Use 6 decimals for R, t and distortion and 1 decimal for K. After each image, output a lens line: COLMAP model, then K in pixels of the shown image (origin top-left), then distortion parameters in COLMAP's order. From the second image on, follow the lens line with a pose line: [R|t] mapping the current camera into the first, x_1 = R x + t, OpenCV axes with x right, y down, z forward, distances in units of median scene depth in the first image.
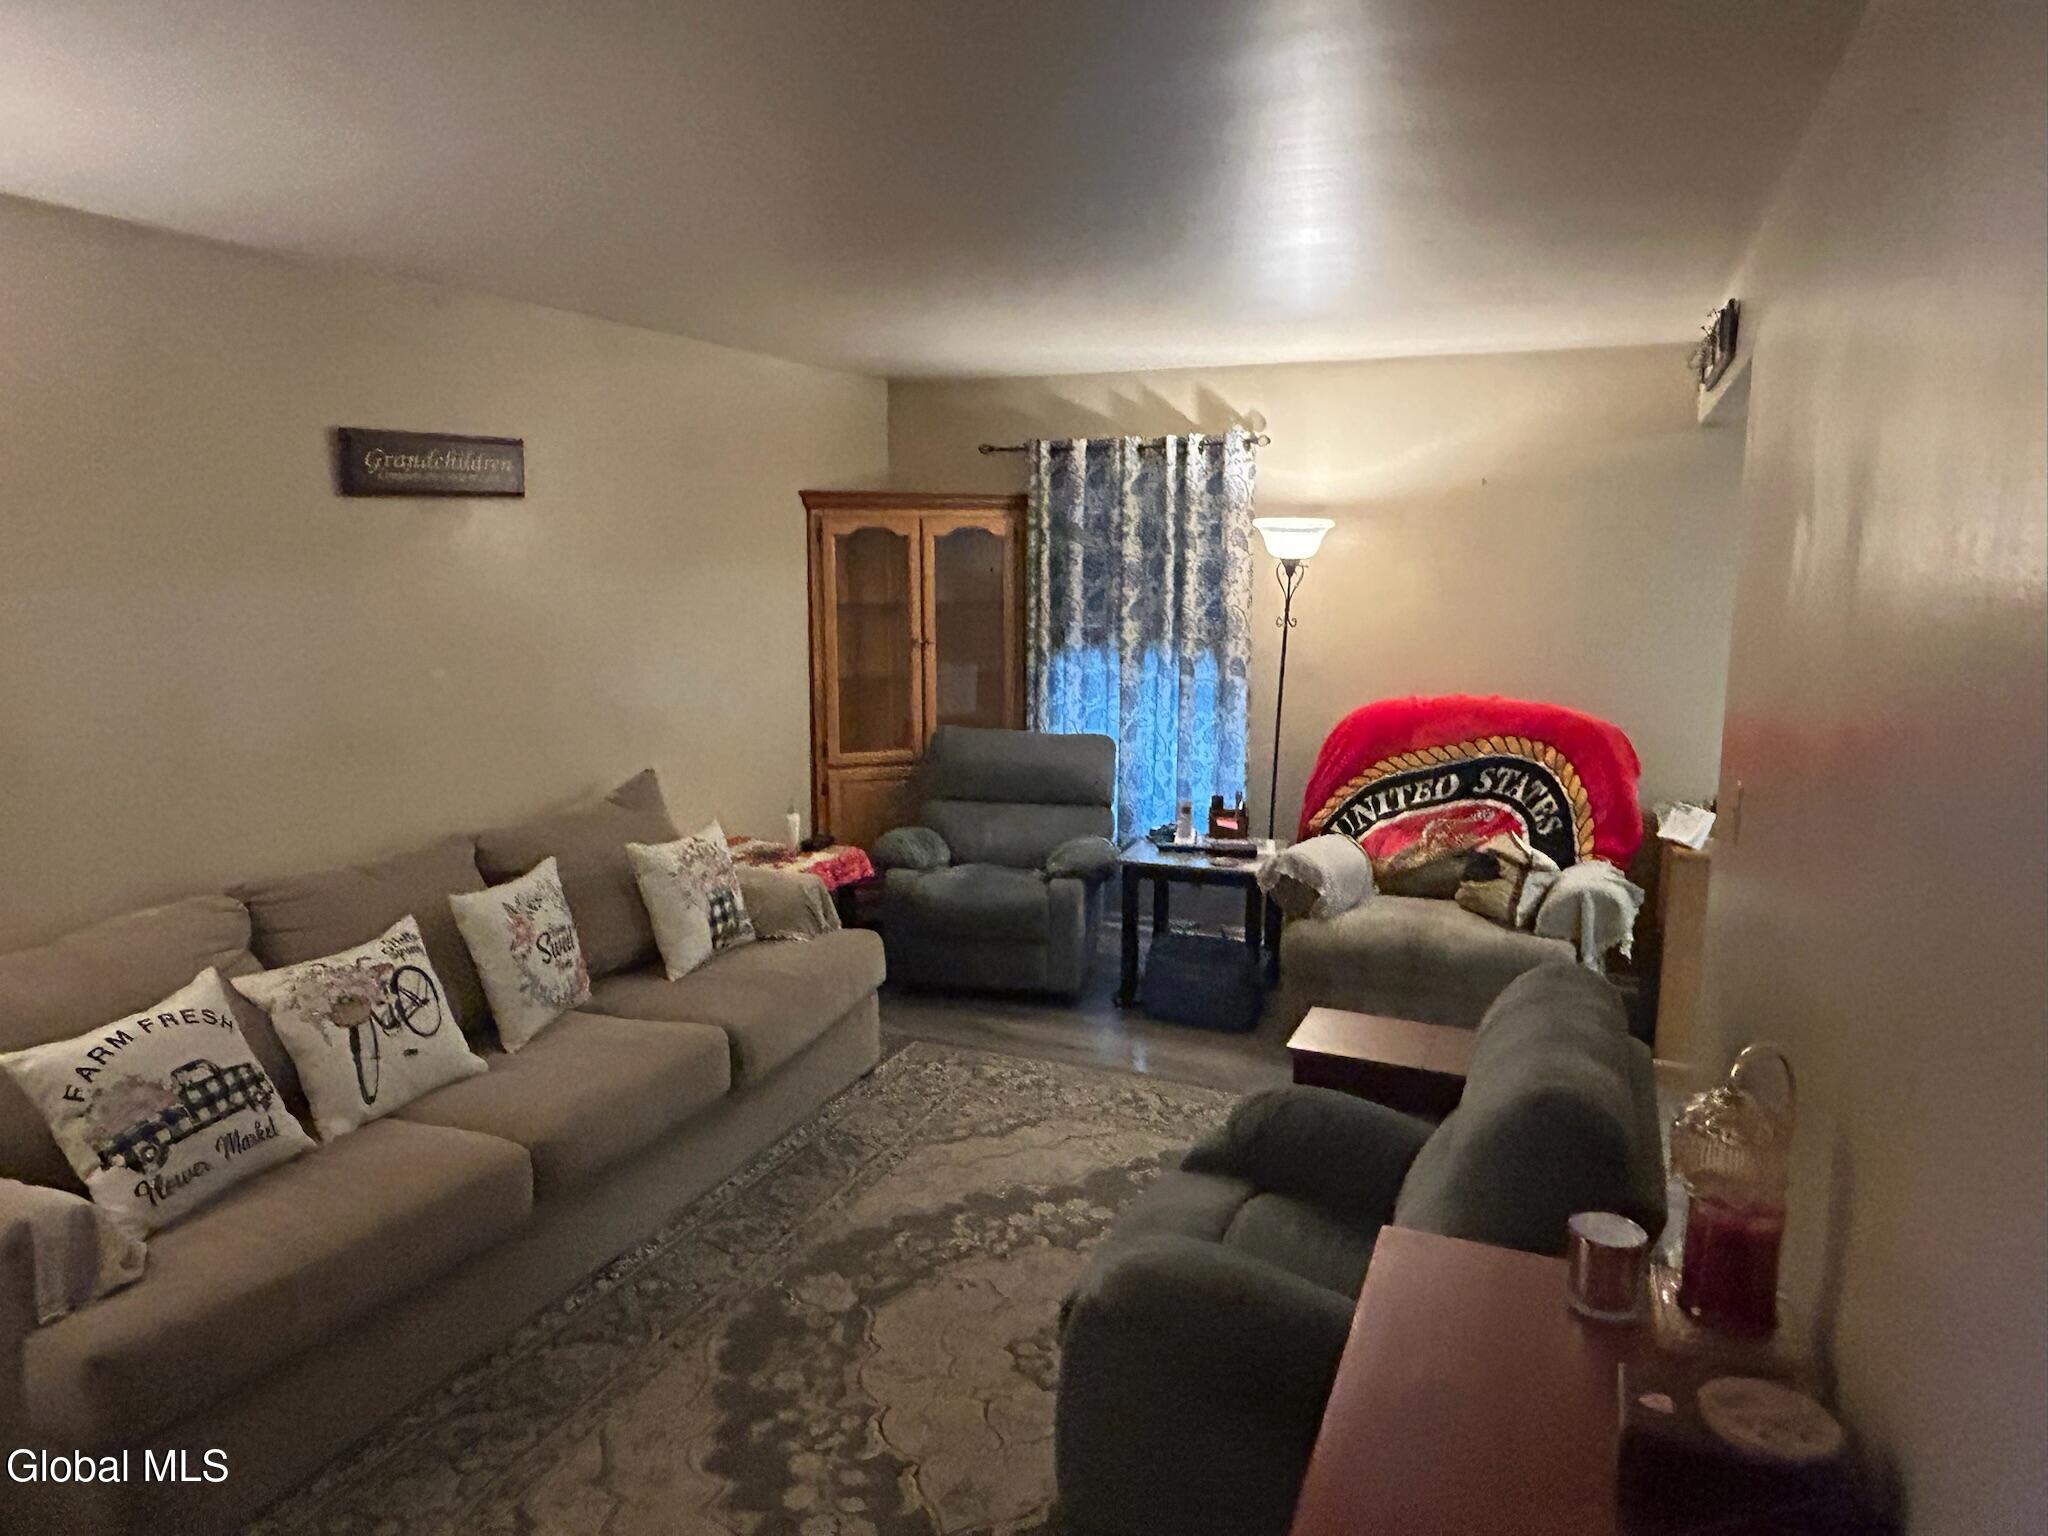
lens RADIAL K [[1357.0, 0, 1015.2], [0, 1357.0, 766.7], [0, 0, 1]] dist [-0.005845, -0.002888]
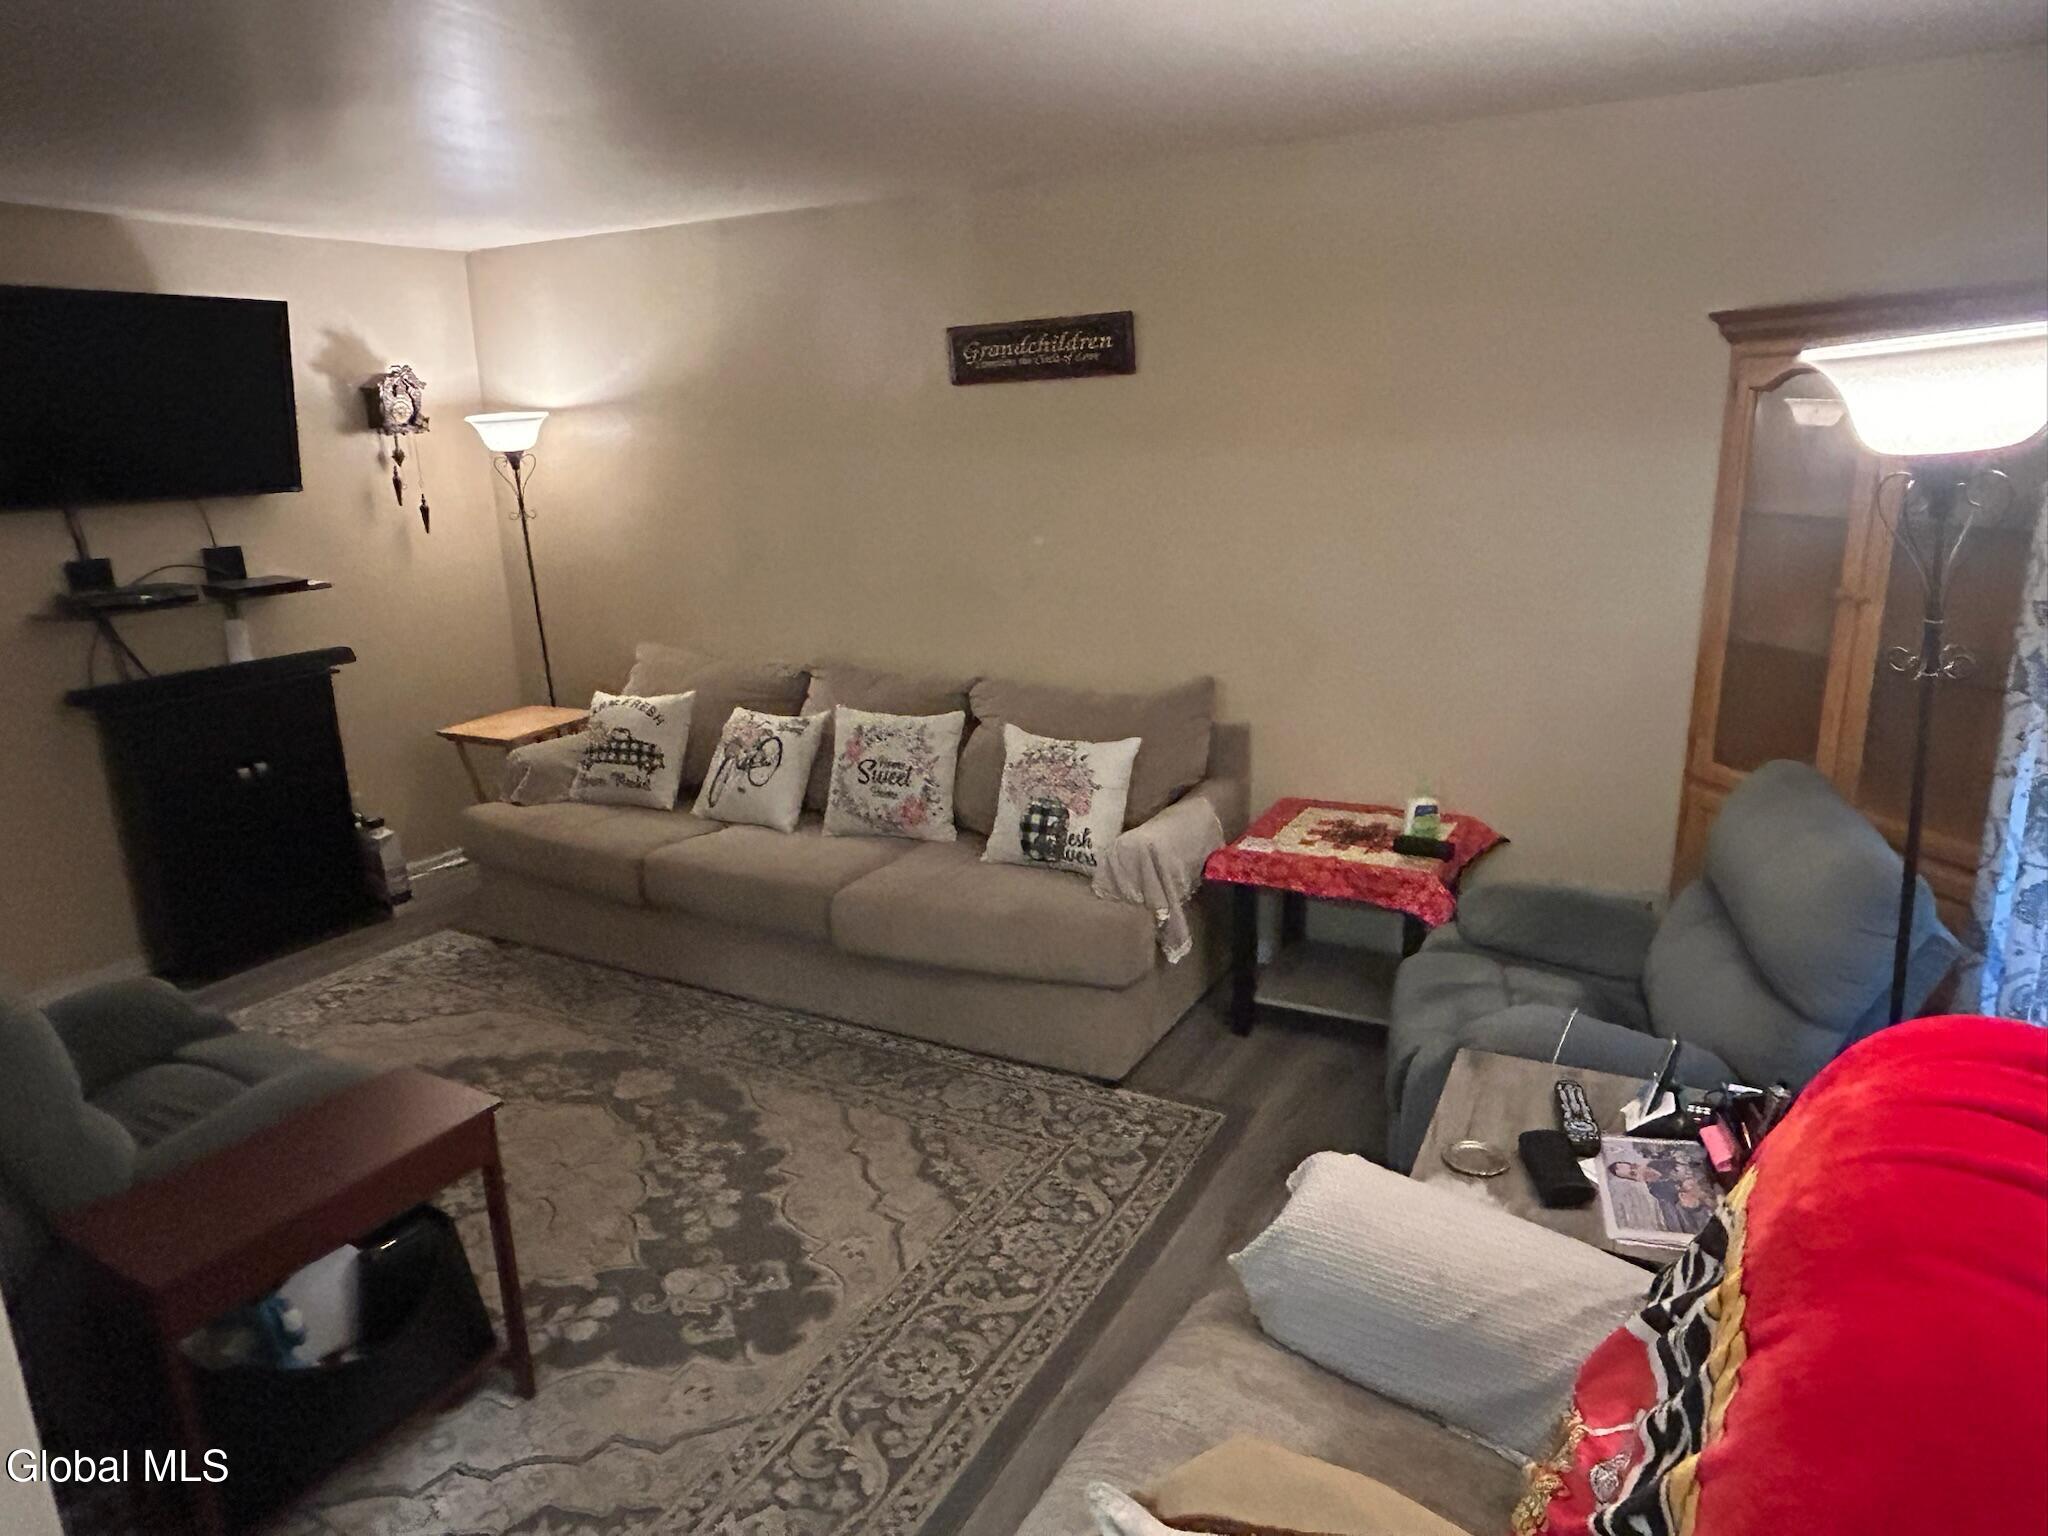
lens RADIAL K [[1357.0, 0, 1015.2], [0, 1357.0, 766.7], [0, 0, 1]] dist [-0.005845, -0.002888]
pose [[-0.117143, 0.258448, -0.958896, 0.795286], [-0.128160, 0.953536, 0.272660, -0.216198], [0.984811, 0.154832, -0.078577, 1.229435]]
